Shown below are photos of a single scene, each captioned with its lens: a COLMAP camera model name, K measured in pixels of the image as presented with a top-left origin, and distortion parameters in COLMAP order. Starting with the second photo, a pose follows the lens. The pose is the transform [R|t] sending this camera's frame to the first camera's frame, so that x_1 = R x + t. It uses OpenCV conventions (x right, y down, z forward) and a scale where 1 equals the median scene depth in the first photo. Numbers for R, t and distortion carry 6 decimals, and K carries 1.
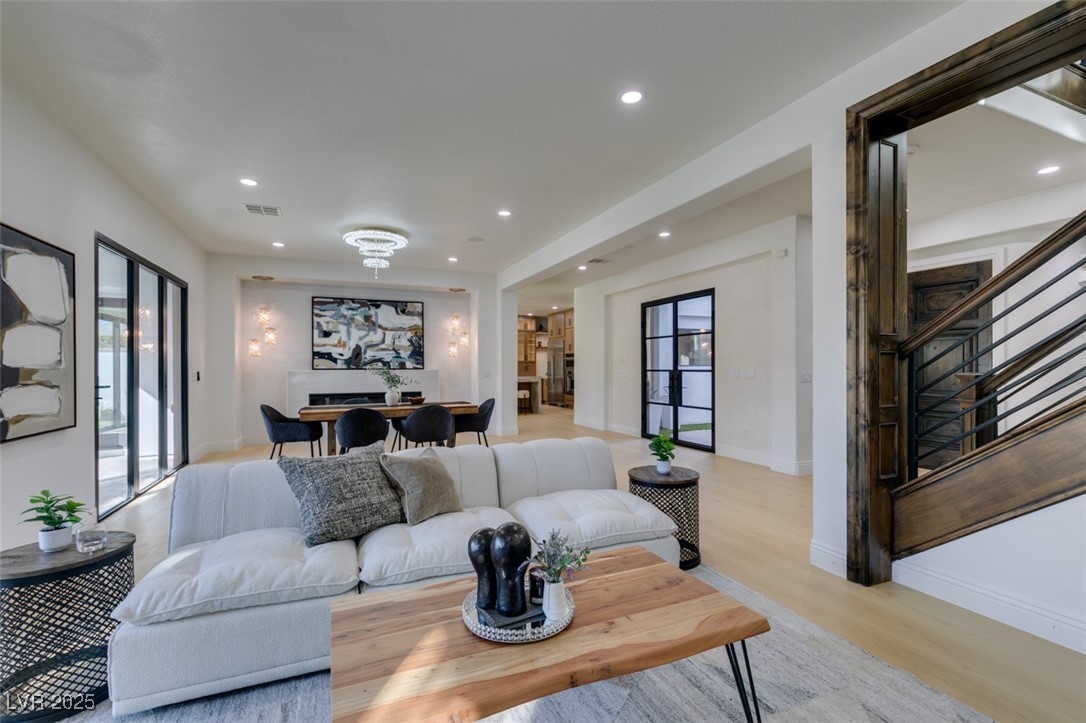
lens RADIAL K [[482.1, 0, 543.2], [0, 482.1, 367.6], [0, 0, 1]] dist [0.002161, -0.000398]
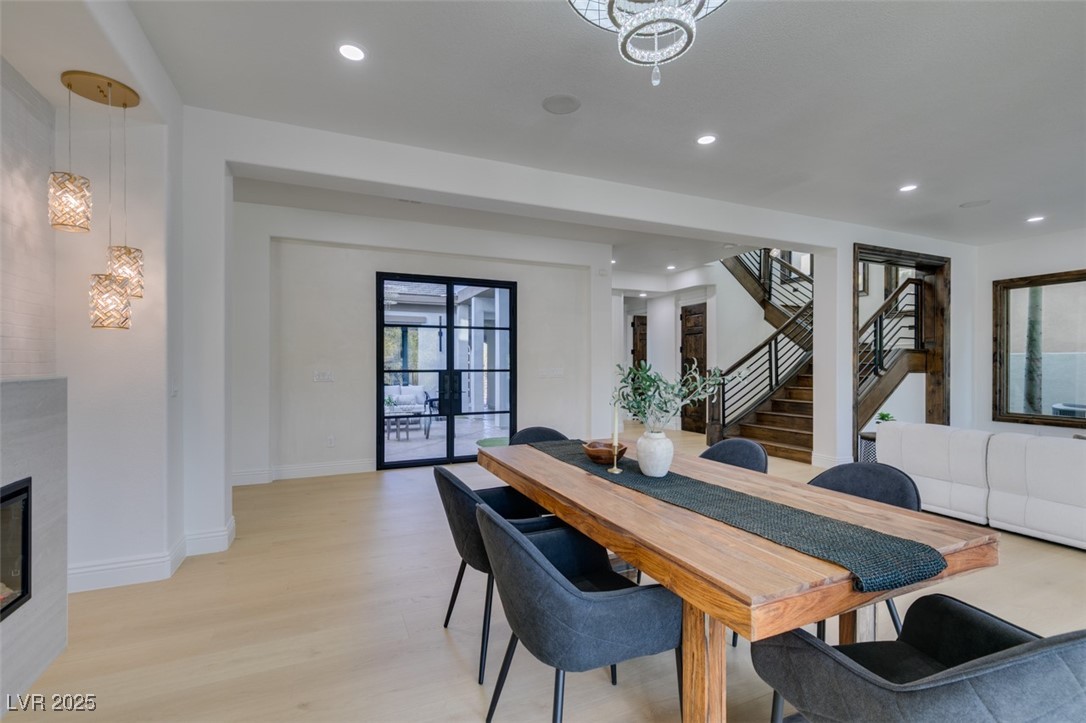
lens RADIAL K [[492.3, 0, 548.7], [0, 492.3, 365.4], [0, 0, 1]] dist [0.004052, -0.000520]
pose [[-0.028406, 0.001285, 0.999596, -1.237035], [0.000832, 0.999999, -0.001262, -0.002912], [-0.999596, 0.000795, -0.028407, 1.978908]]
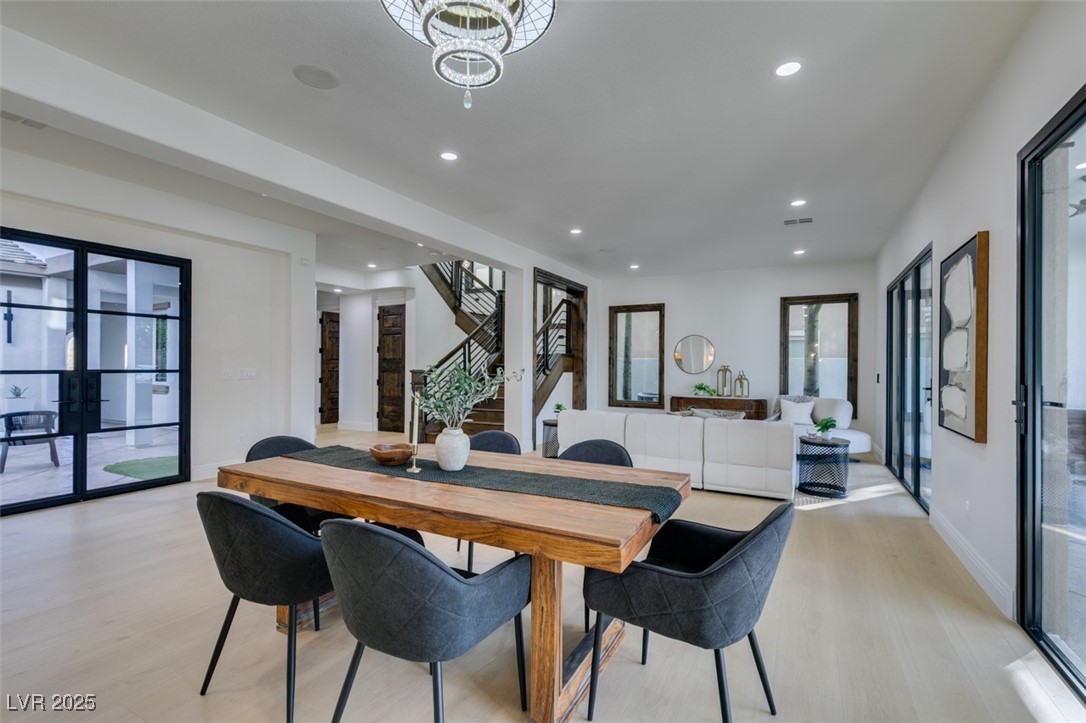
lens RADIAL K [[492.3, 0, 548.7], [0, 492.3, 365.4], [0, 0, 1]] dist [0.004052, -0.000520]
pose [[-0.641279, -0.001129, 0.767307, -1.207482], [-0.004195, 0.999989, -0.002035, -0.004355], [-0.767297, -0.004524, -0.641276, 2.182177]]
